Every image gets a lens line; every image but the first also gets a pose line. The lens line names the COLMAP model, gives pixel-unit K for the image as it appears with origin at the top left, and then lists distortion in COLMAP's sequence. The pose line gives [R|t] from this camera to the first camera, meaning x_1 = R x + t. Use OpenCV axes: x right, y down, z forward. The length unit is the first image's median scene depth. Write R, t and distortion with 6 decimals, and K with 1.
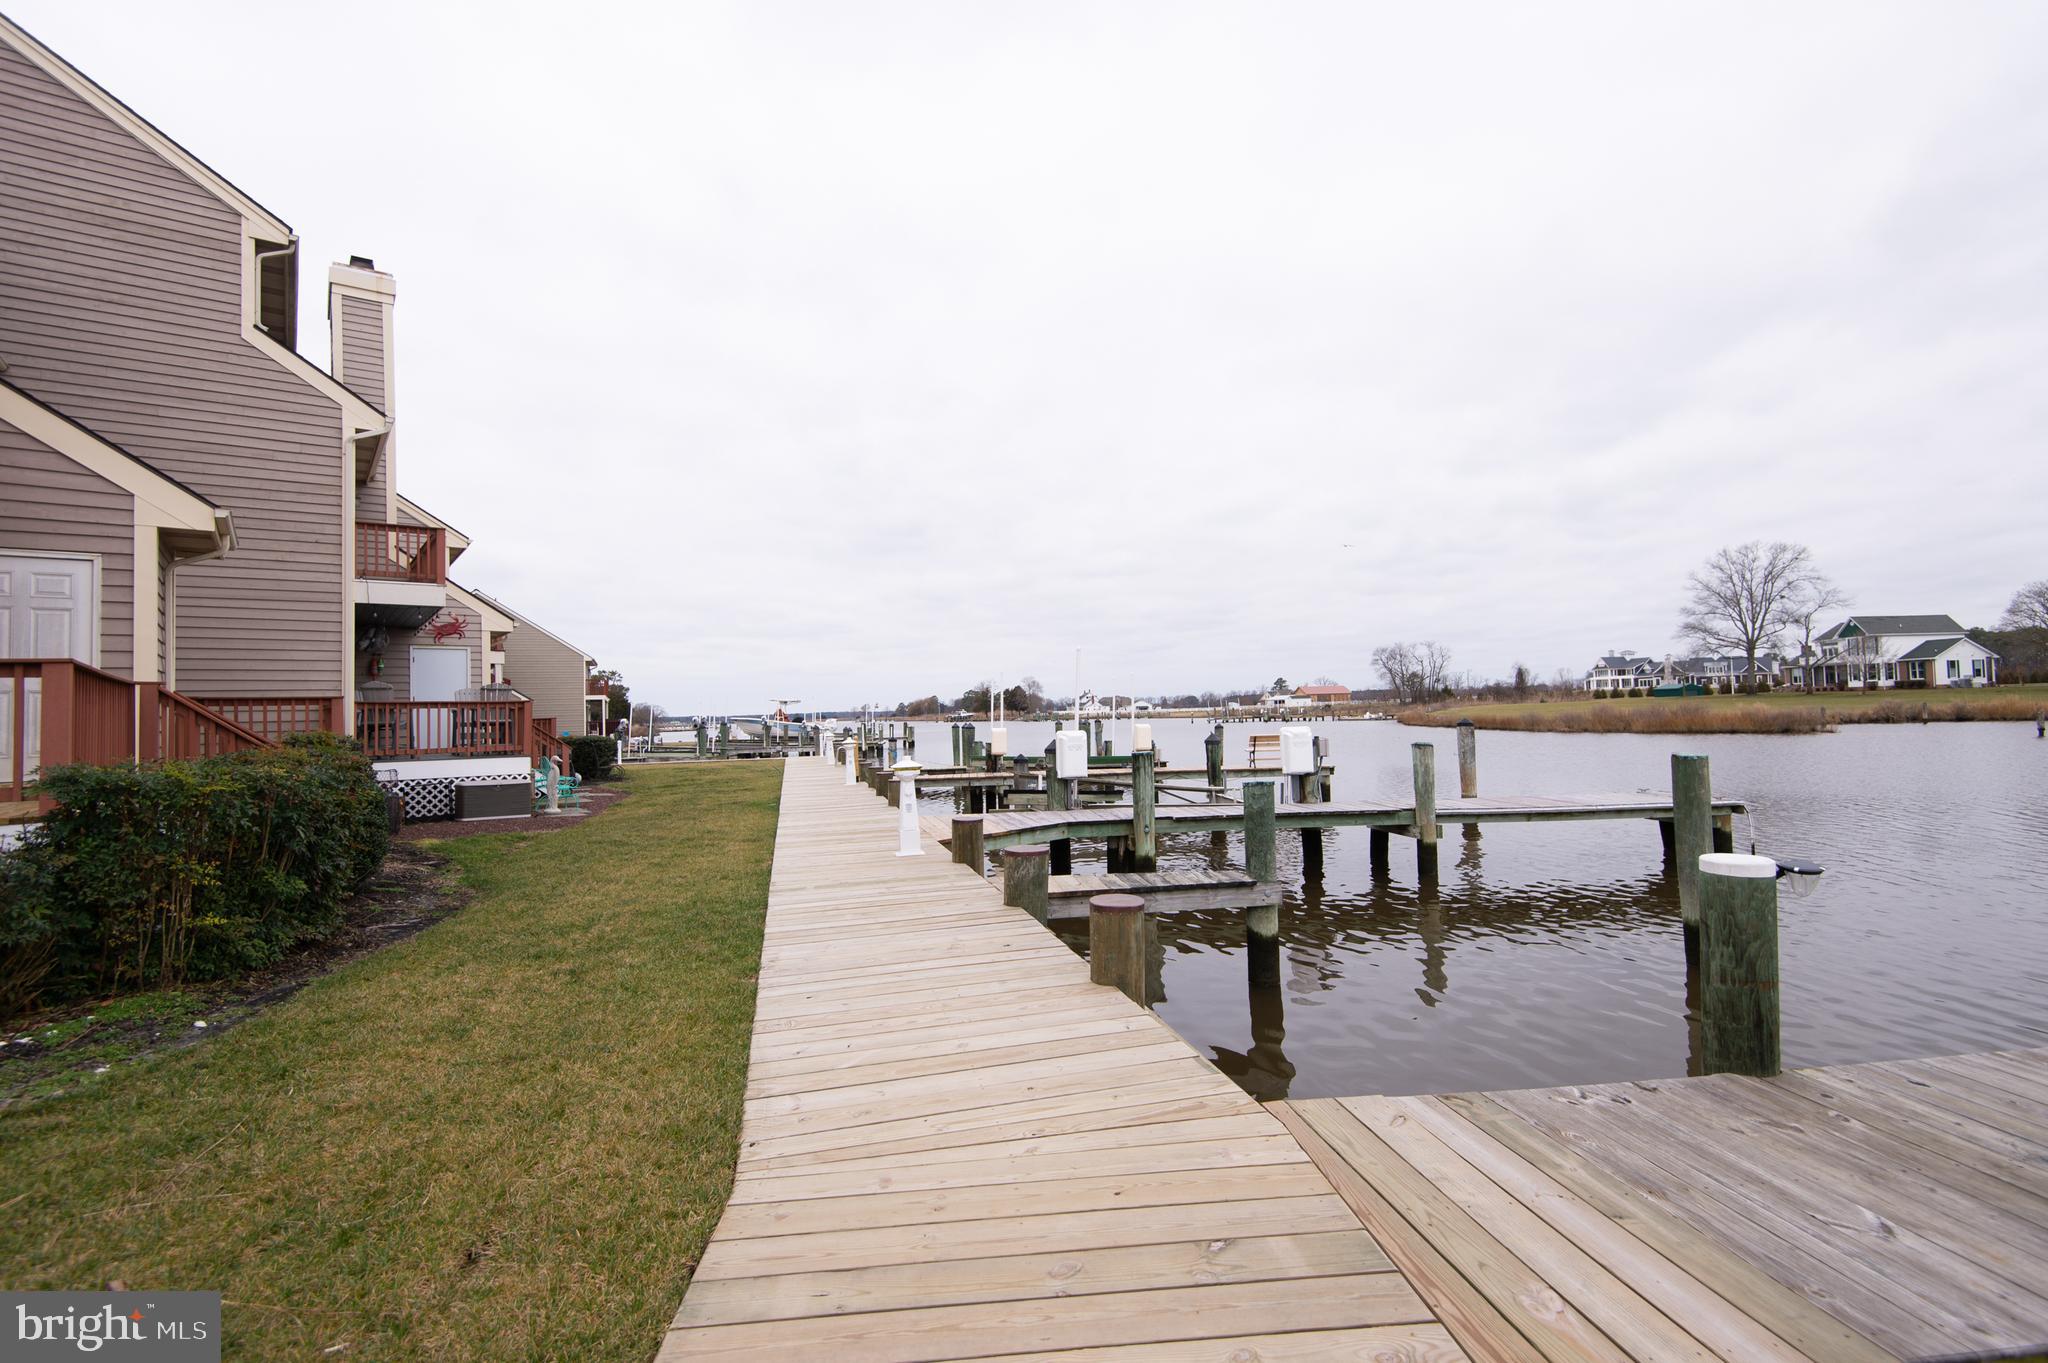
lens RADIAL K [[947.2, 0, 1024.0], [0, 947.2, 681.5], [0, 0, 1]] dist [-0.000215, -0.000927]
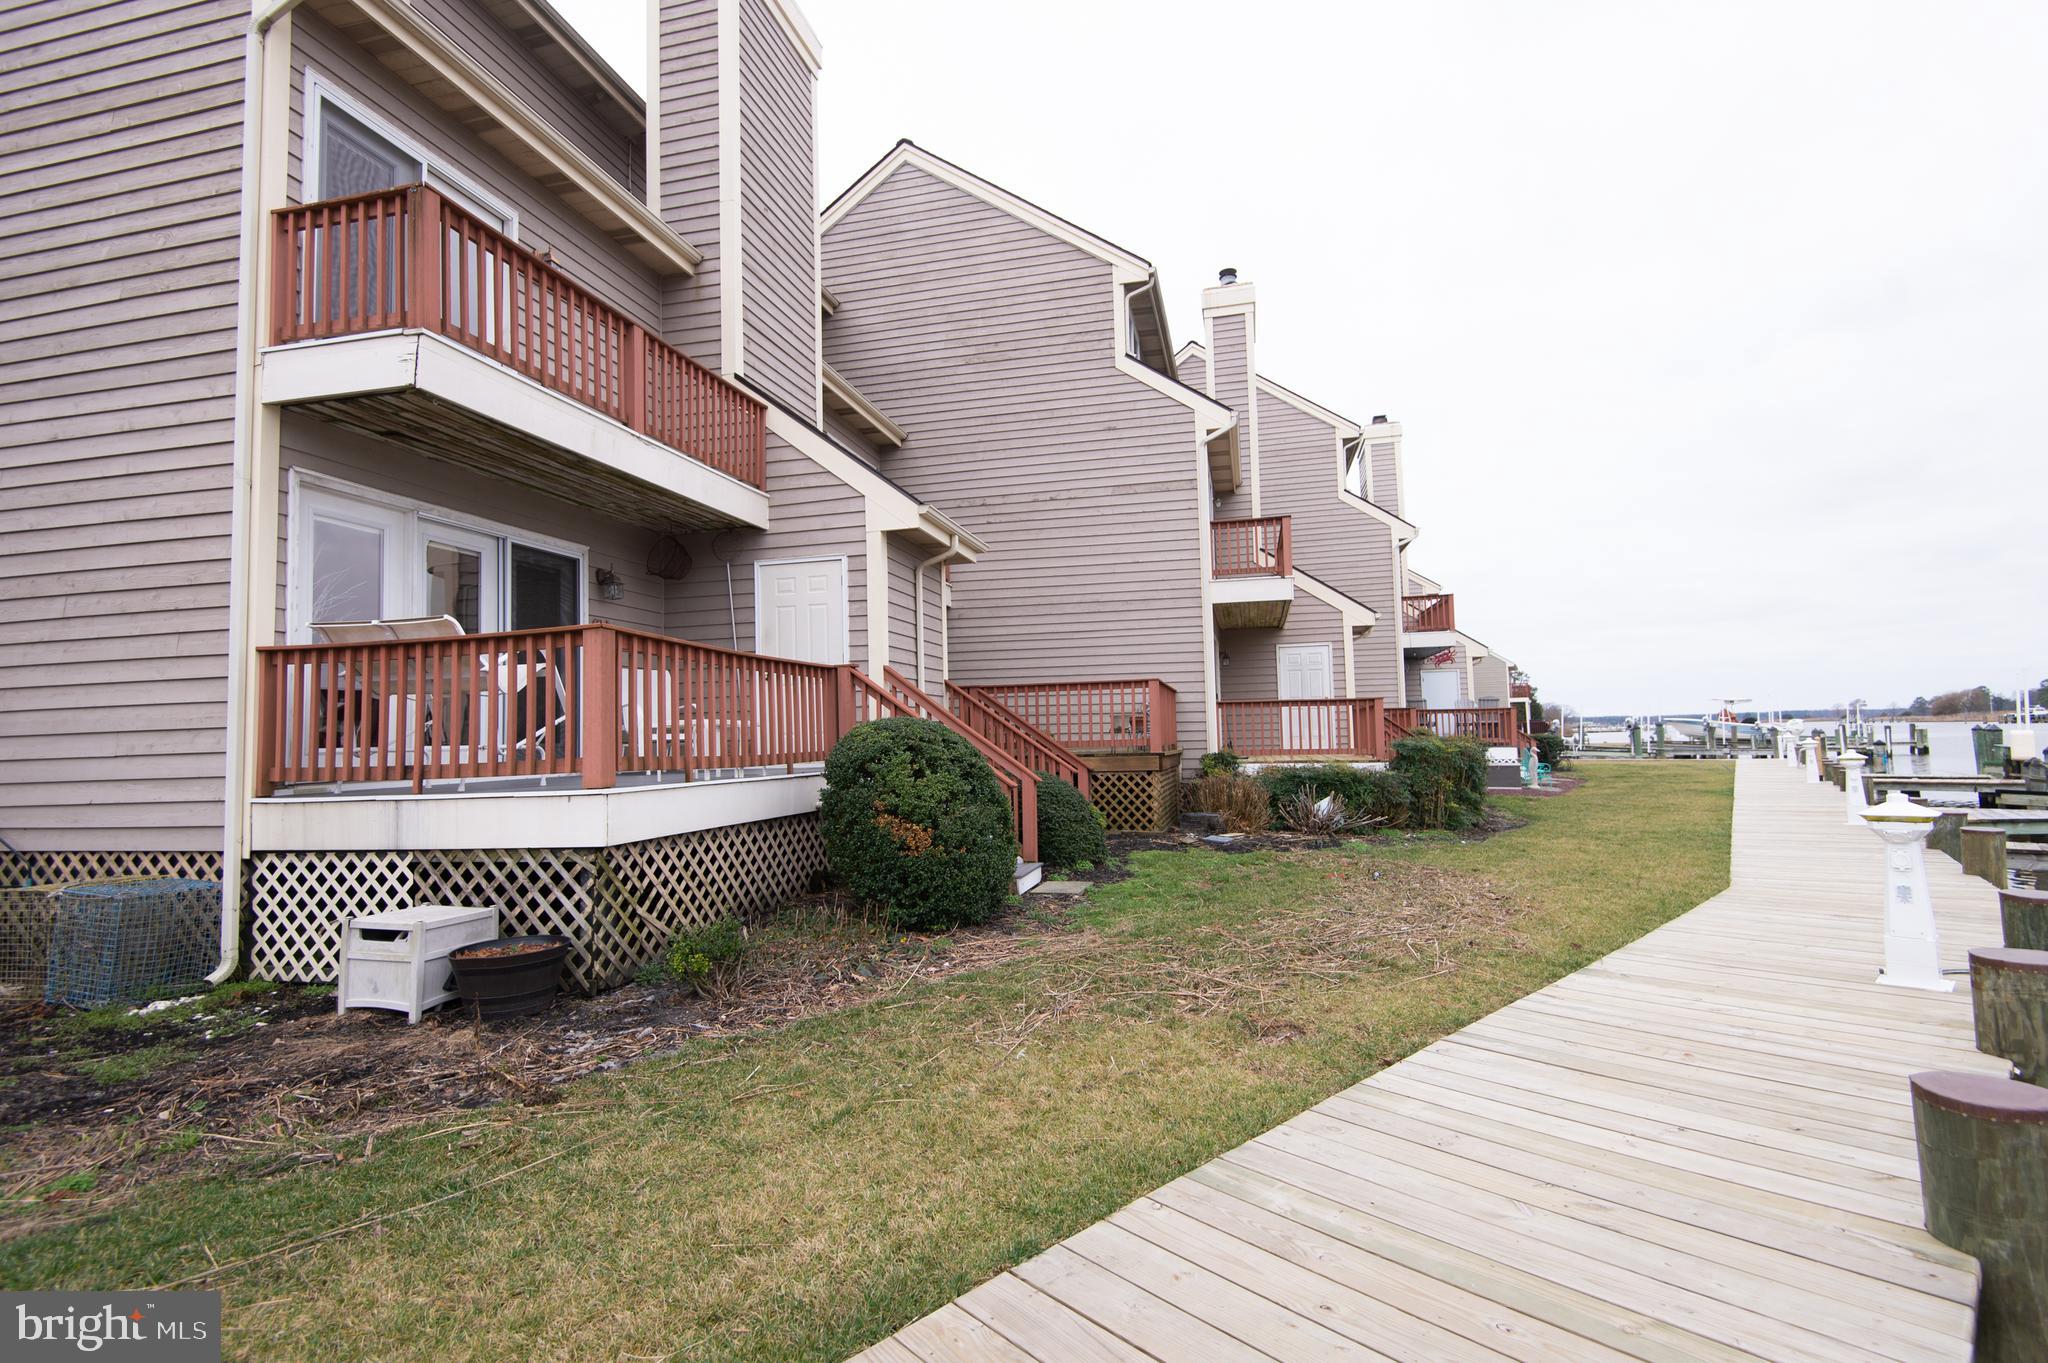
lens RADIAL K [[940.5, 0, 1024.0], [0, 940.5, 681.5], [0, 0, 1]] dist [0.048695, -0.033988]
pose [[0.635021, -0.031613, -0.771848, 0.088784], [0.031560, 0.999390, -0.014967, -0.016257], [0.771850, -0.014855, 0.635631, -0.372315]]
